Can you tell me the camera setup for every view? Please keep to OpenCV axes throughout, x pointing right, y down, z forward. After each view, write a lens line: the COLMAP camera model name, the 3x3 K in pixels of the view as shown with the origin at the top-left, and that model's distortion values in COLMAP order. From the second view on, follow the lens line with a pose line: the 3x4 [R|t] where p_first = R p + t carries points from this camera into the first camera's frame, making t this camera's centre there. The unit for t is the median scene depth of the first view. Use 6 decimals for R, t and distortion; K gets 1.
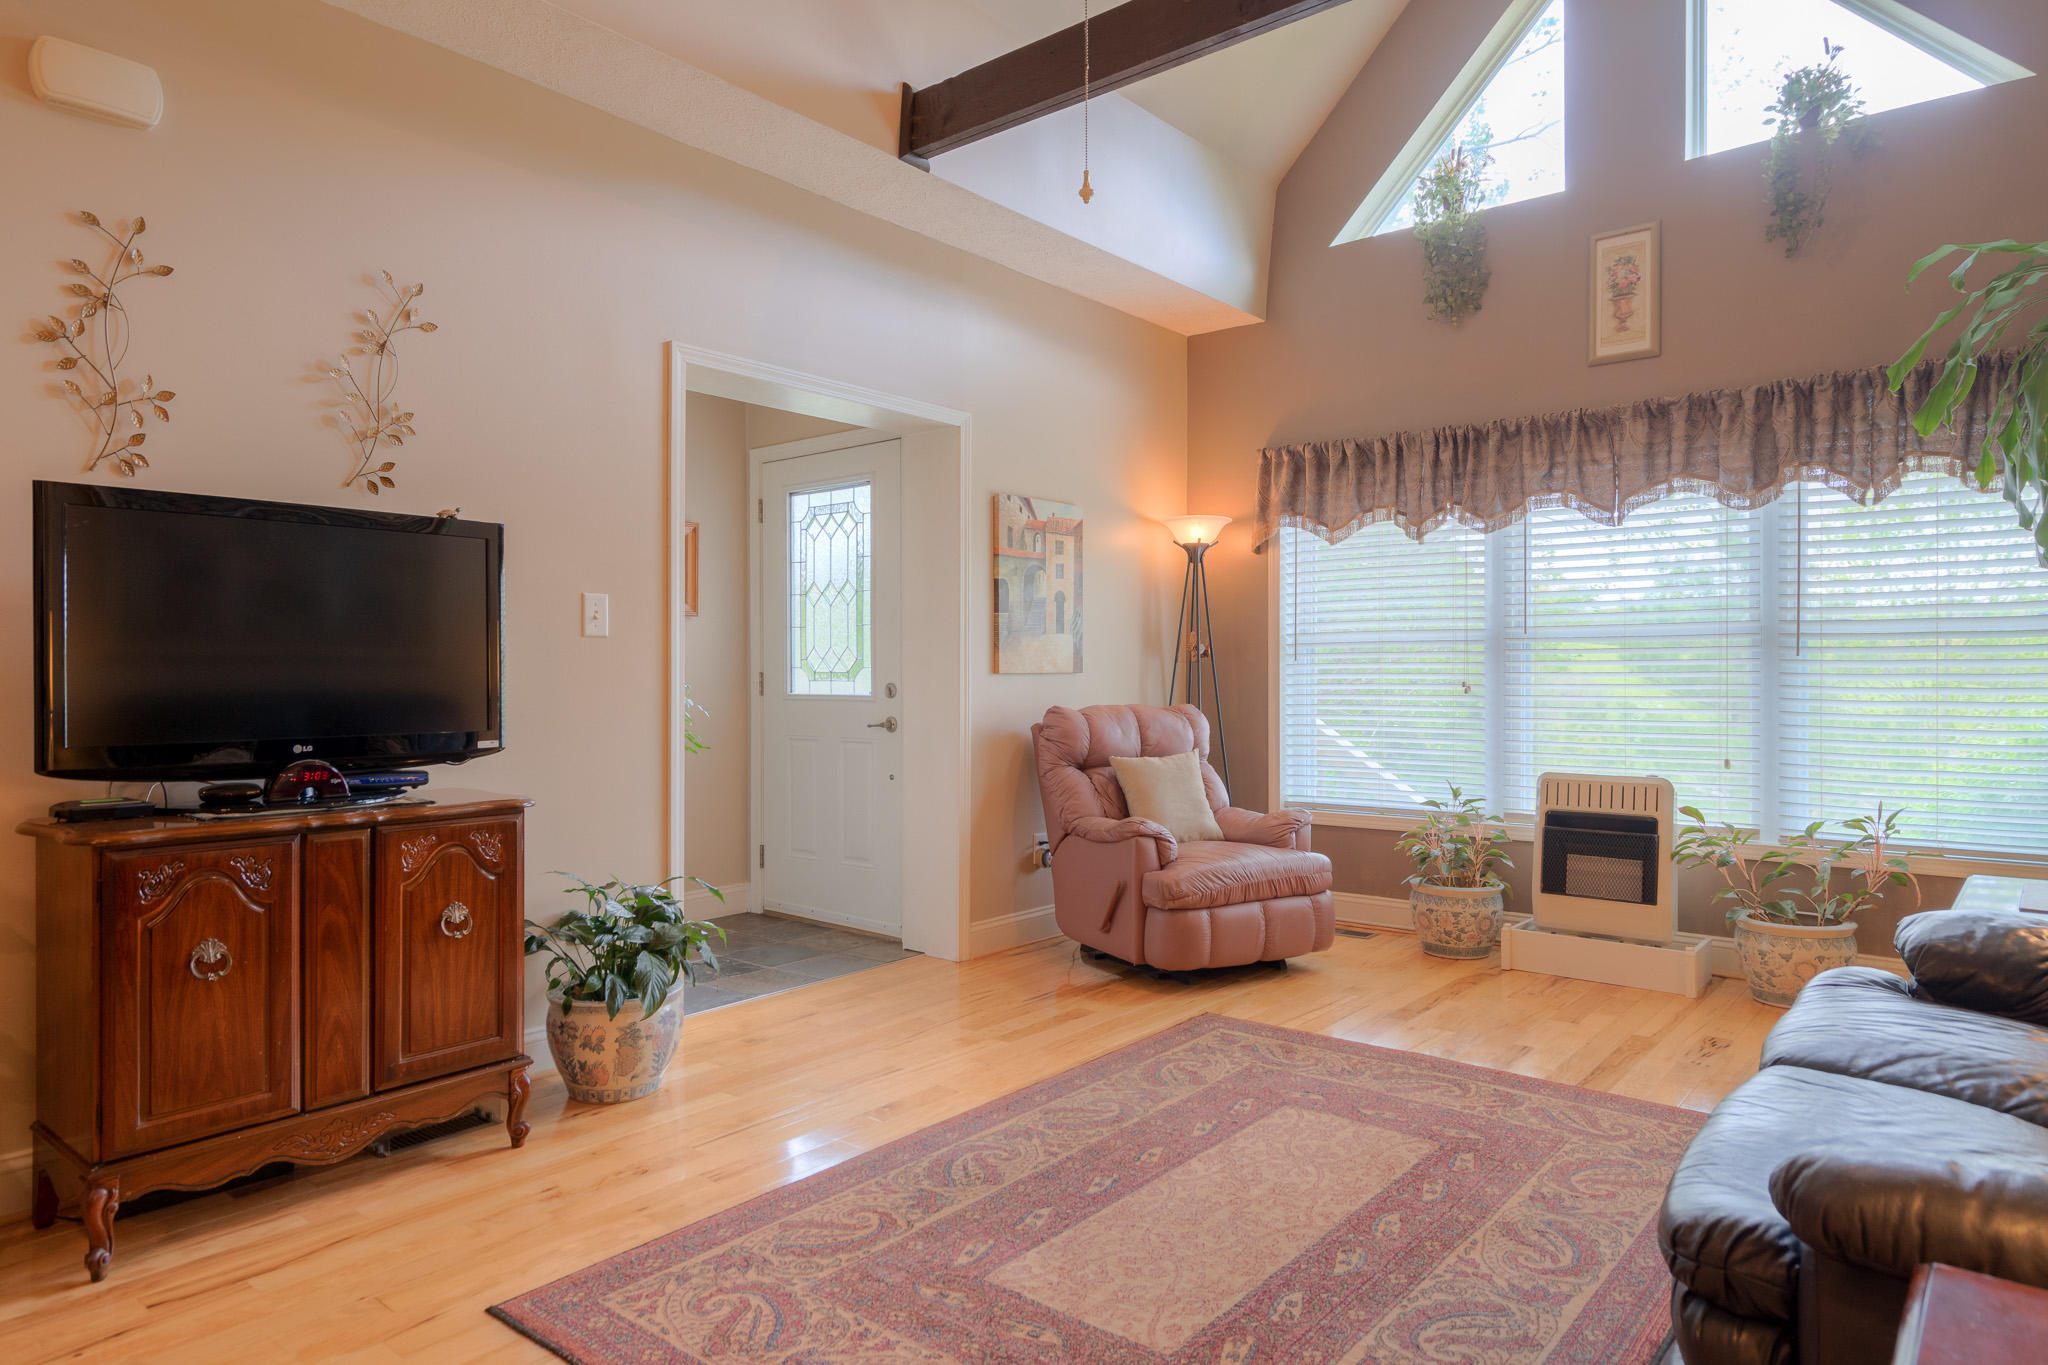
lens RADIAL K [[1214.7, 0, 1024.0], [0, 1214.7, 682.5], [0, 0, 1]] dist [0.001195, 0.002417]
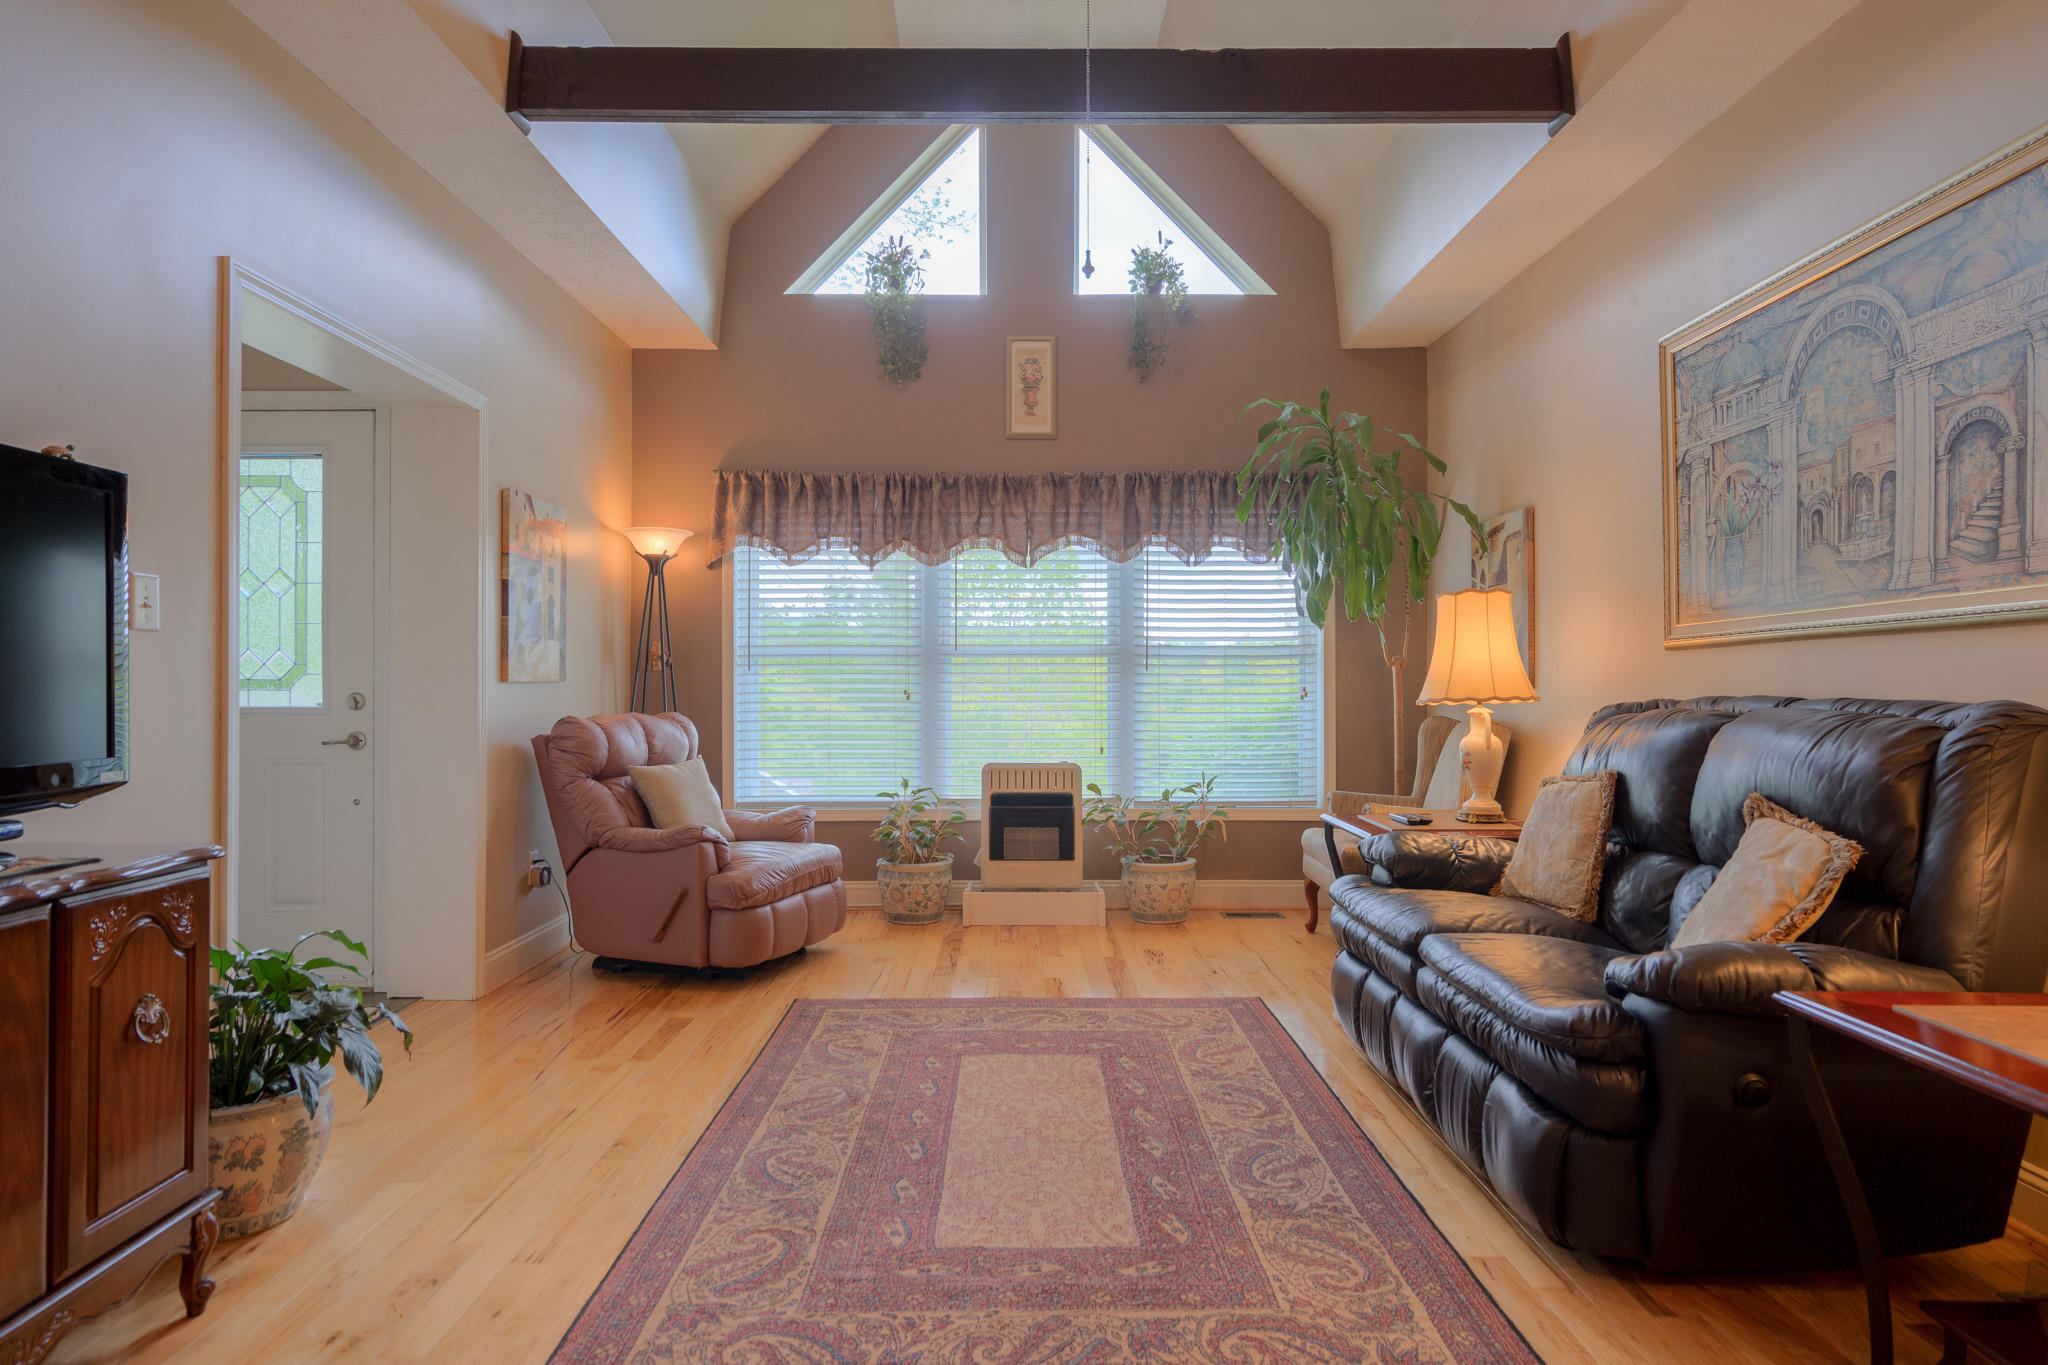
lens RADIAL K [[1150.3, 0, 1008.5], [0, 1150.3, 685.9], [0, 0, 1]] dist [0.001083, 0.001282]
pose [[0.769562, 0.000761, 0.638572, -0.319387], [0.002618, 0.999987, -0.004348, 0.000638], [-0.638567, 0.005018, 0.769550, 0.089926]]
